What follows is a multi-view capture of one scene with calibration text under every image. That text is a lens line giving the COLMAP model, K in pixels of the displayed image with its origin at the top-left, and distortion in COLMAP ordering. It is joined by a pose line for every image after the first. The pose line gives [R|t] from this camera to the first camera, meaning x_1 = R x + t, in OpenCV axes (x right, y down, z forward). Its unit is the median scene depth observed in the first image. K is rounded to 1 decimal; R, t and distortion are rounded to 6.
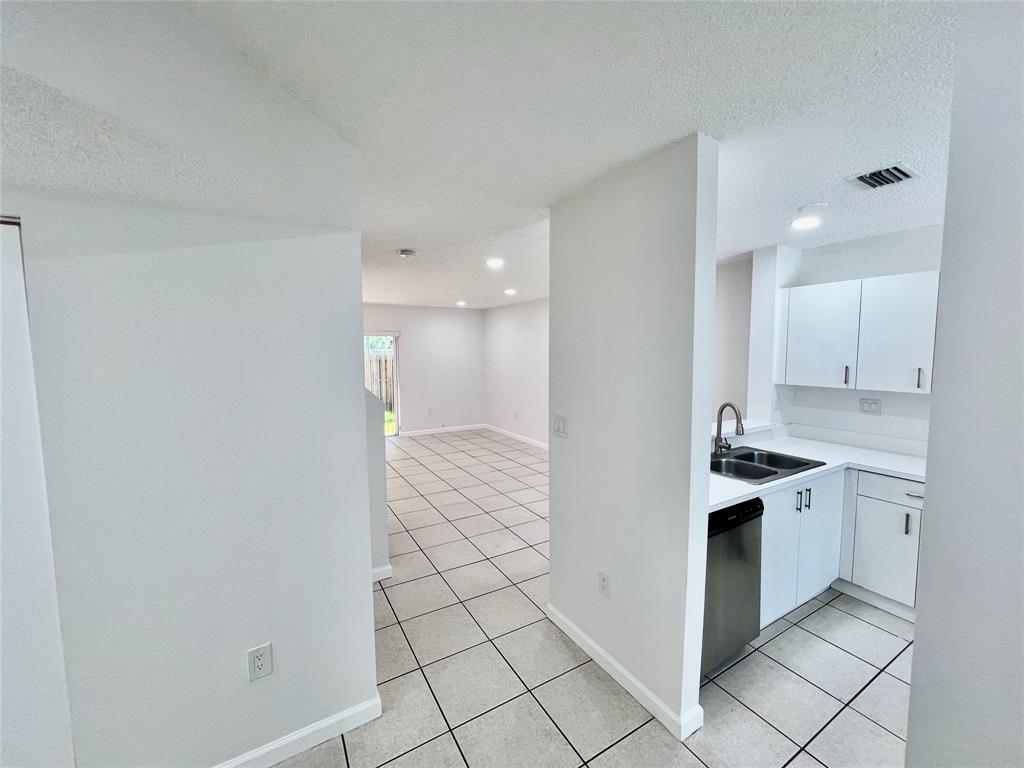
lens RADIAL K [[409.7, 0, 512.0], [0, 409.7, 384.0], [0, 0, 1]] dist [0.000932, 0.000120]
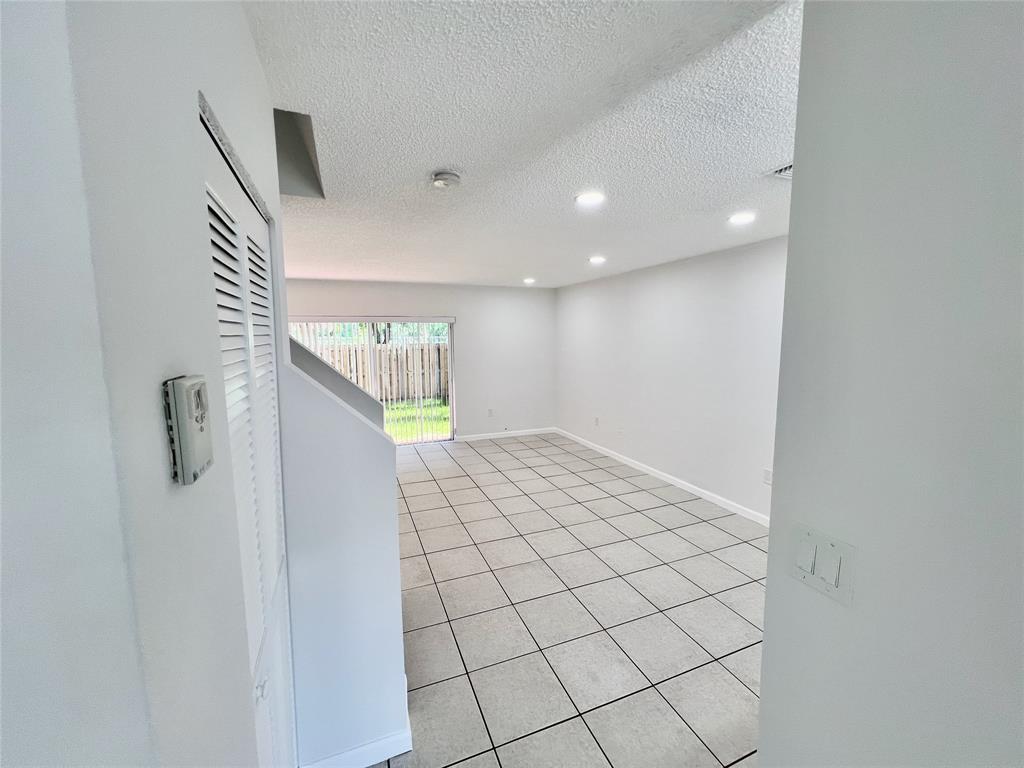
lens RADIAL K [[410.9, 0, 510.6], [0, 410.9, 382.2], [0, 0, 1]] dist [0.000134, 0.000064]
pose [[0.987647, 0.012431, -0.156201, -0.033785], [-0.008051, 0.999557, 0.028645, -0.022269], [0.156488, -0.027033, 0.987310, 0.208186]]
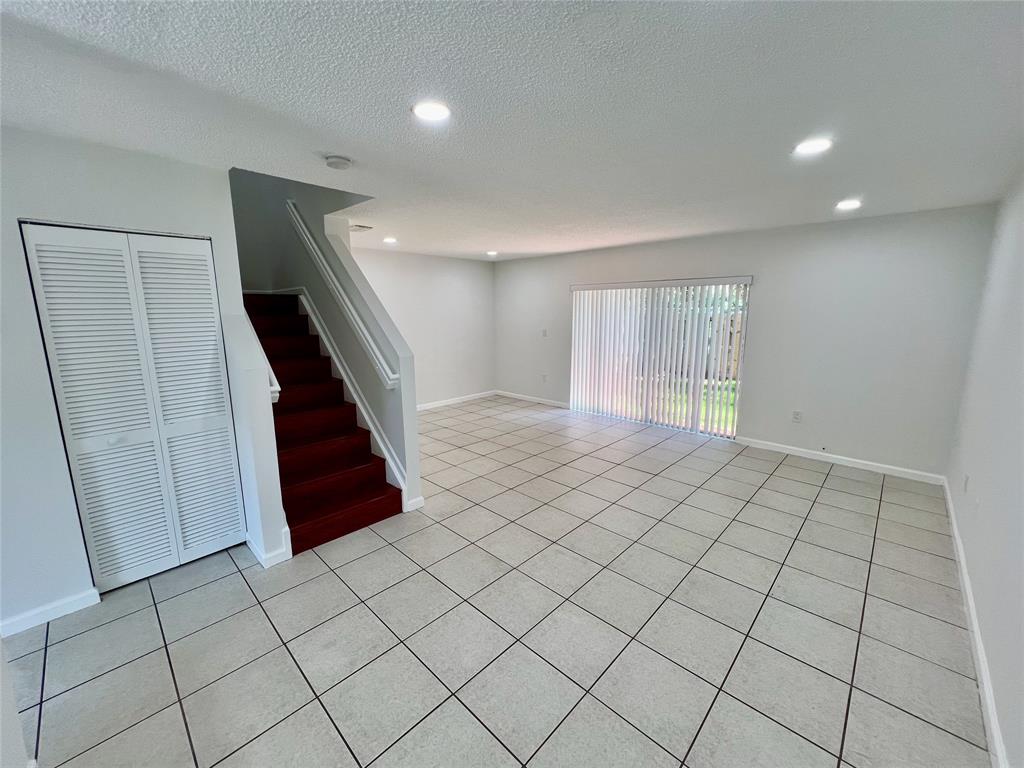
lens RADIAL K [[410.9, 0, 510.6], [0, 410.9, 382.2], [0, 0, 1]] dist [0.000134, 0.000064]
pose [[0.260934, 0.168002, -0.950626, 0.265100], [-0.079432, 0.985138, 0.152298, -0.041176], [0.962083, 0.035770, 0.270400, 0.546121]]
